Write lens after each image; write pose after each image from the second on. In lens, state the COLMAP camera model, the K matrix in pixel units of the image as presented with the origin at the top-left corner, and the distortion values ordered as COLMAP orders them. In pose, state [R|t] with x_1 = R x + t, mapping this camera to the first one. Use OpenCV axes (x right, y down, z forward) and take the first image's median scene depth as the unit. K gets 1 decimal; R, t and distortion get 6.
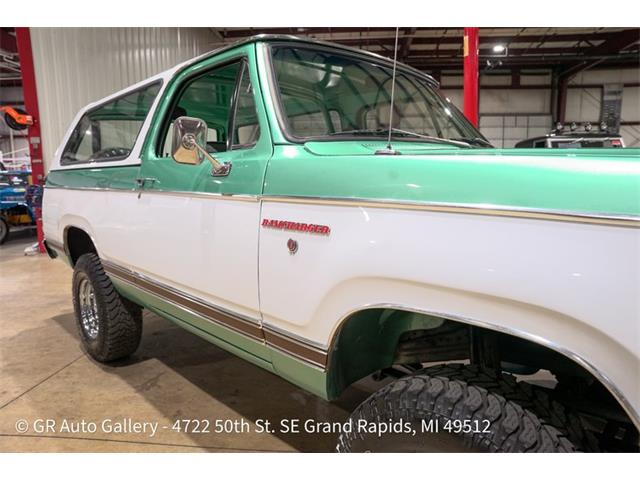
lens RADIAL K [[437.1, 0, 318.3], [0, 437.1, 240.0], [0, 0, 1]] dist [-0.118076, 0.088110]
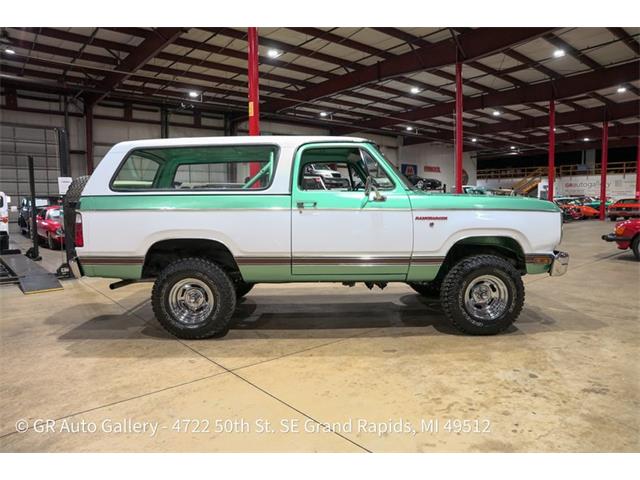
lens RADIAL K [[437.1, 0, 319.8], [0, 437.1, 242.9], [0, 0, 1]] dist [-0.118076, 0.088110]
pose [[0.696253, -0.064485, 0.714894, -0.521275], [0.105178, 0.994372, -0.012742, 0.018136], [-0.710049, 0.084063, 0.699117, -0.102766]]
